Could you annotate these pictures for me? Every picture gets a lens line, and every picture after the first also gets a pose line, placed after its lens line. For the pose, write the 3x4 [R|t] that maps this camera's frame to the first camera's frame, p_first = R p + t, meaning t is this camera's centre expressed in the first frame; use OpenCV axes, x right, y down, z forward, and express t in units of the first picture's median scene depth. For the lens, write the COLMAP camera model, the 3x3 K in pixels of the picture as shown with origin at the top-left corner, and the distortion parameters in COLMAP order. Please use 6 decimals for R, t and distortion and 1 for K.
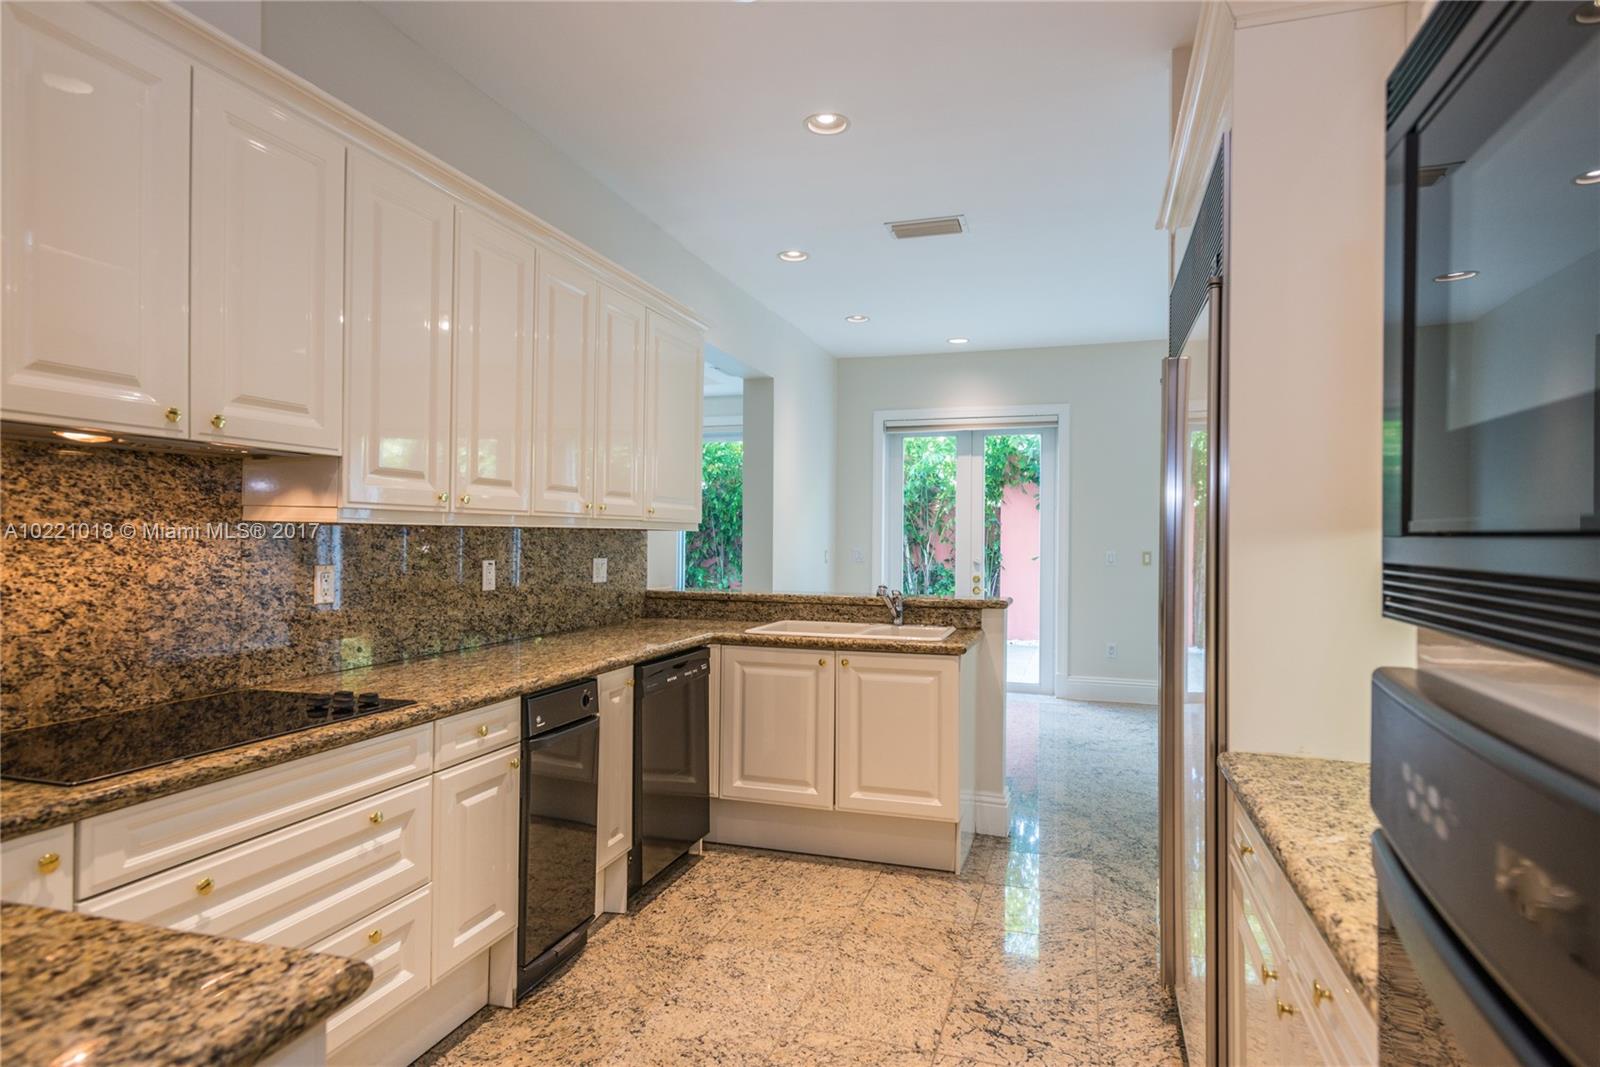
lens RADIAL K [[911.6, 0, 799.7], [0, 911.6, 535.0], [0, 0, 1]] dist [0.000017, 0.000001]
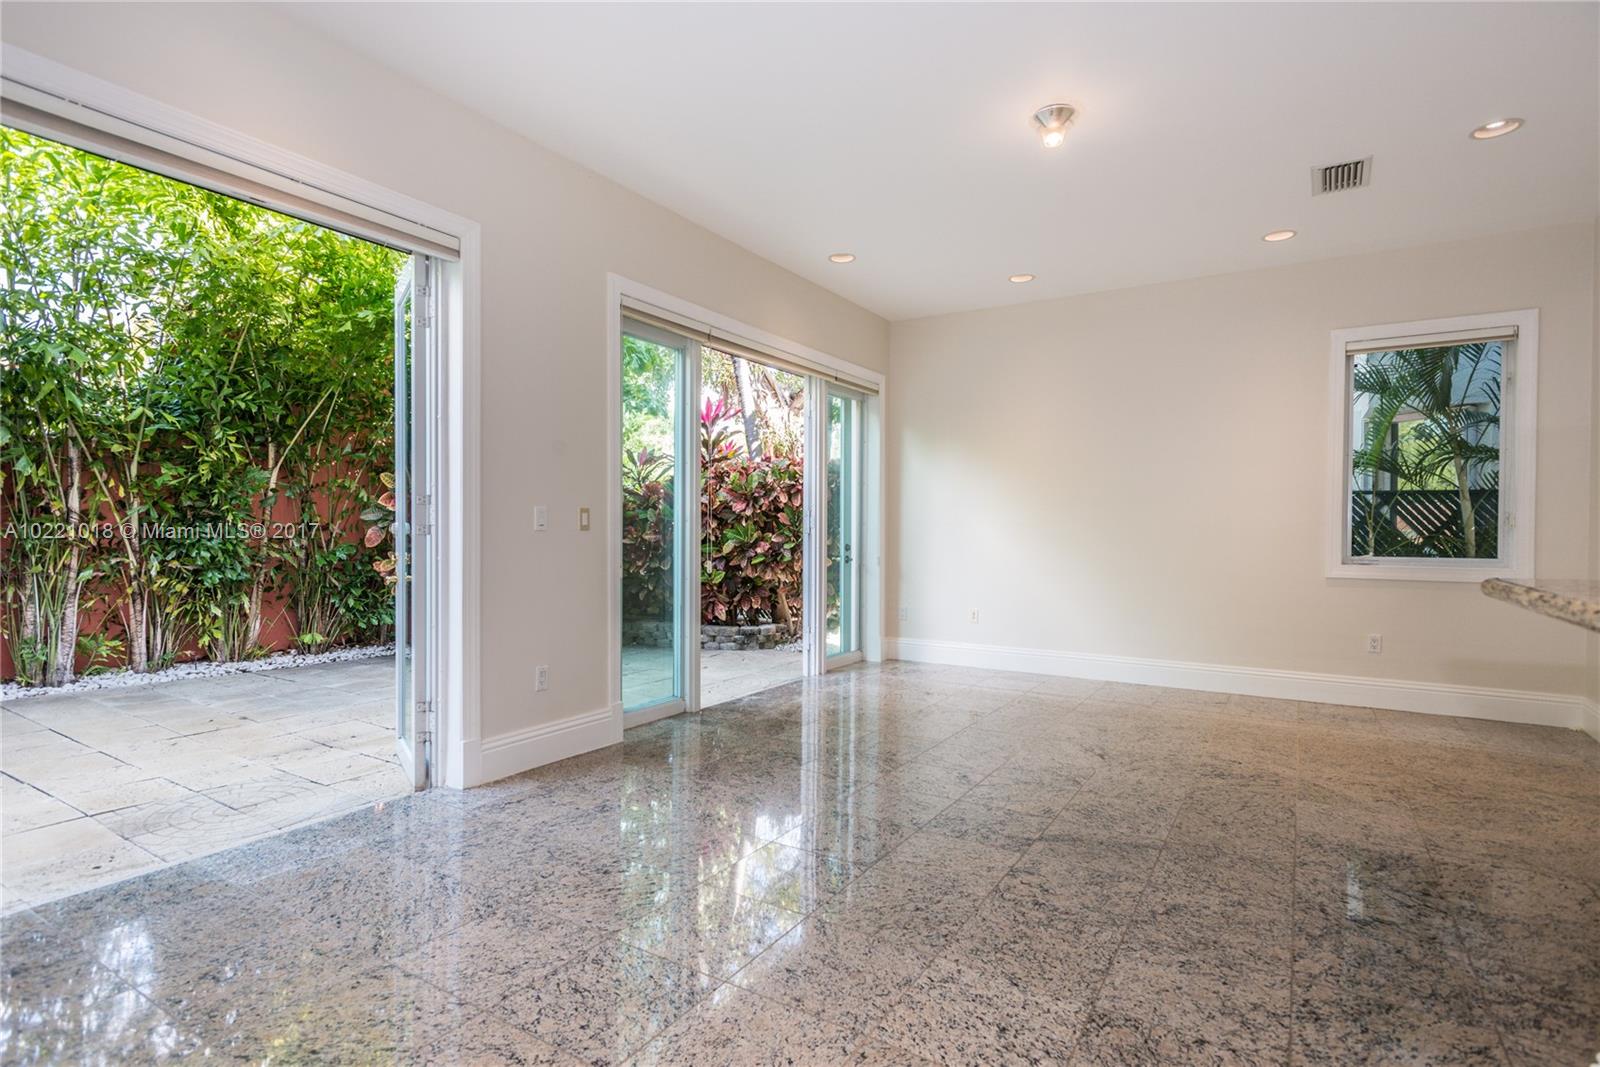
lens RADIAL K [[805.2, 0, 799.1], [0, 805.2, 532.2], [0, 0, 1]] dist [0.000104, -0.000039]
pose [[0.254072, -0.010818, 0.967125, -0.138451], [-0.005009, 0.999909, 0.012501, 0.033061], [-0.967172, -0.008020, 0.253995, 0.875995]]
